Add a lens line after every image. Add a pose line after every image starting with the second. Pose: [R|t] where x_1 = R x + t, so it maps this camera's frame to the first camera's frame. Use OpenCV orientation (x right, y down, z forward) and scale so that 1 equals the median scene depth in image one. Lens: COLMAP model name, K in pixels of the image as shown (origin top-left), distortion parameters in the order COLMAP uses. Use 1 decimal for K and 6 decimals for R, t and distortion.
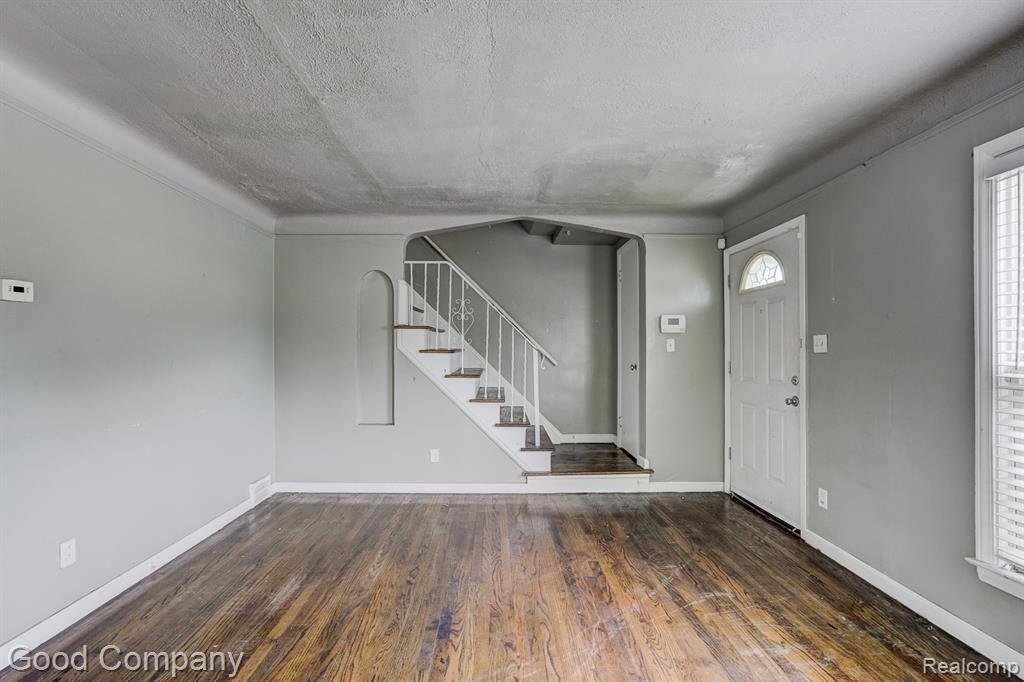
lens RADIAL K [[488.0, 0, 535.9], [0, 488.0, 350.5], [0, 0, 1]] dist [-0.001512, 0.015291]
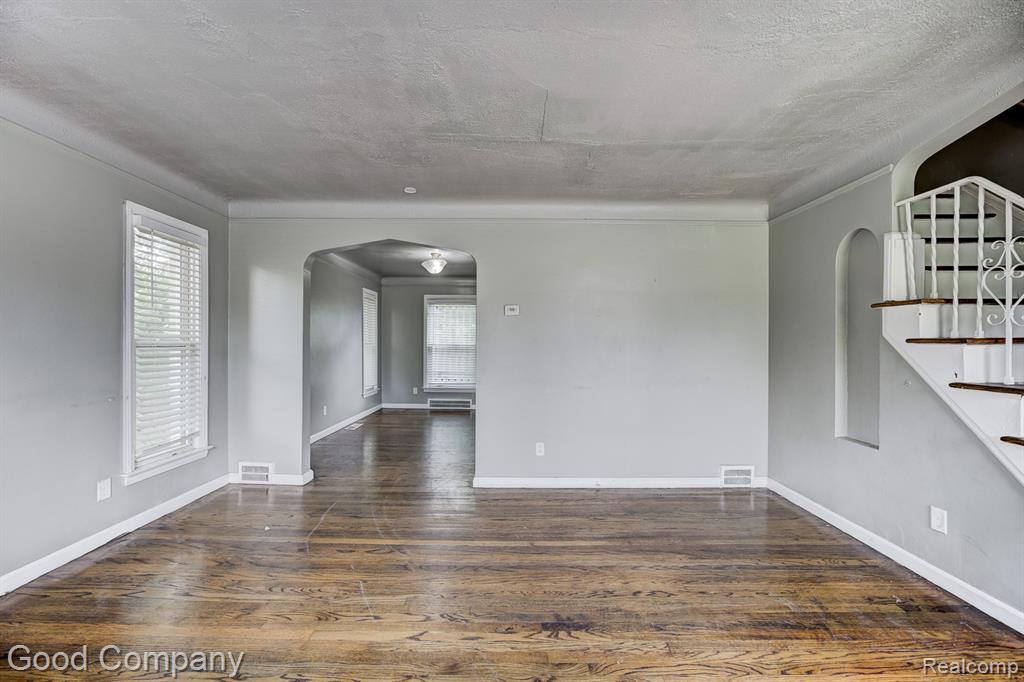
lens RADIAL K [[411.7, 0, 461.7], [0, 411.7, 342.9], [0, 0, 1]] dist [-0.001829, -0.000103]
pose [[-0.113538, -0.002485, -0.993531, 0.356136], [-0.008334, 0.999964, -0.001549, 0.010826], [0.993499, 0.008104, -0.113555, 0.504635]]
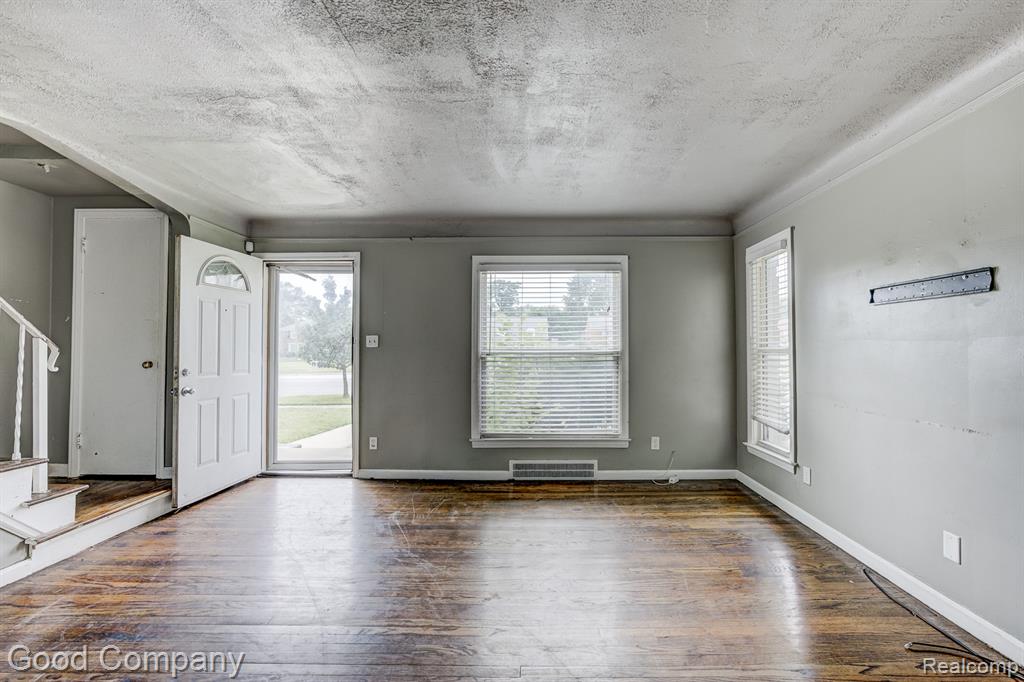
lens RADIAL K [[453.4, 0, 517.1], [0, 453.4, 341.6], [0, 0, 1]] dist [-0.001558, 0.013210]
pose [[0.044332, 0.018903, 0.998838, -0.596377], [0.002748, 0.999815, -0.019043, 0.011768], [-0.999013, 0.003589, 0.044272, 0.366565]]
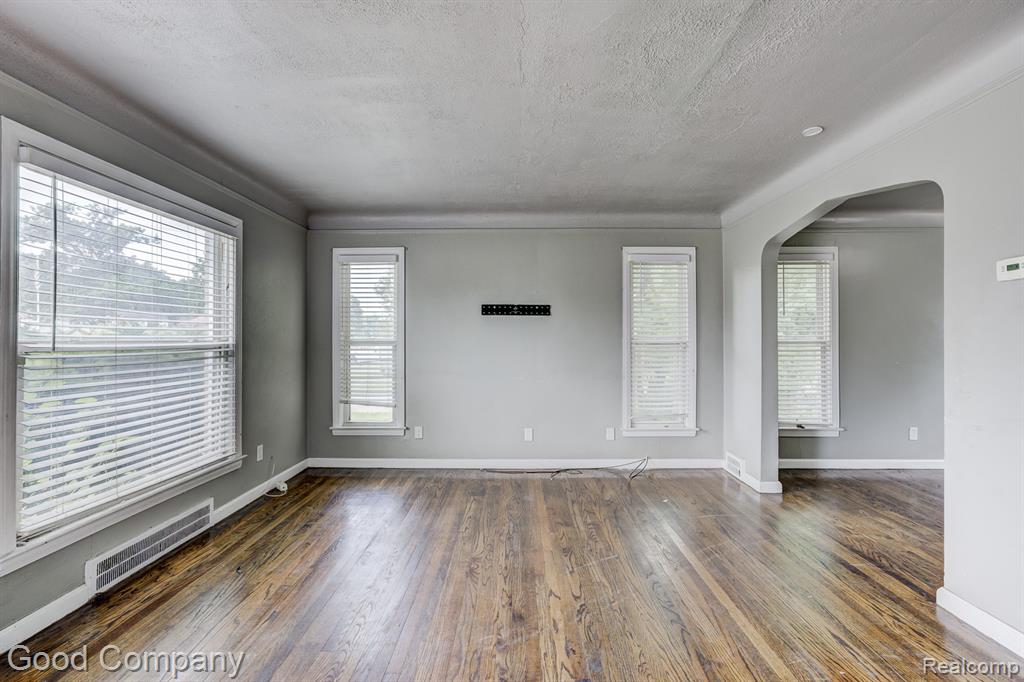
lens RADIAL K [[422.0, 0, 548.0], [0, 422.0, 340.1], [0, 0, 1]] dist [0.000693, 0.000274]
pose [[-0.999973, 0.002462, 0.006941, -0.075425], [0.002486, 0.999991, 0.003450, 0.006870], [-0.006933, 0.003467, -0.999970, 0.932559]]
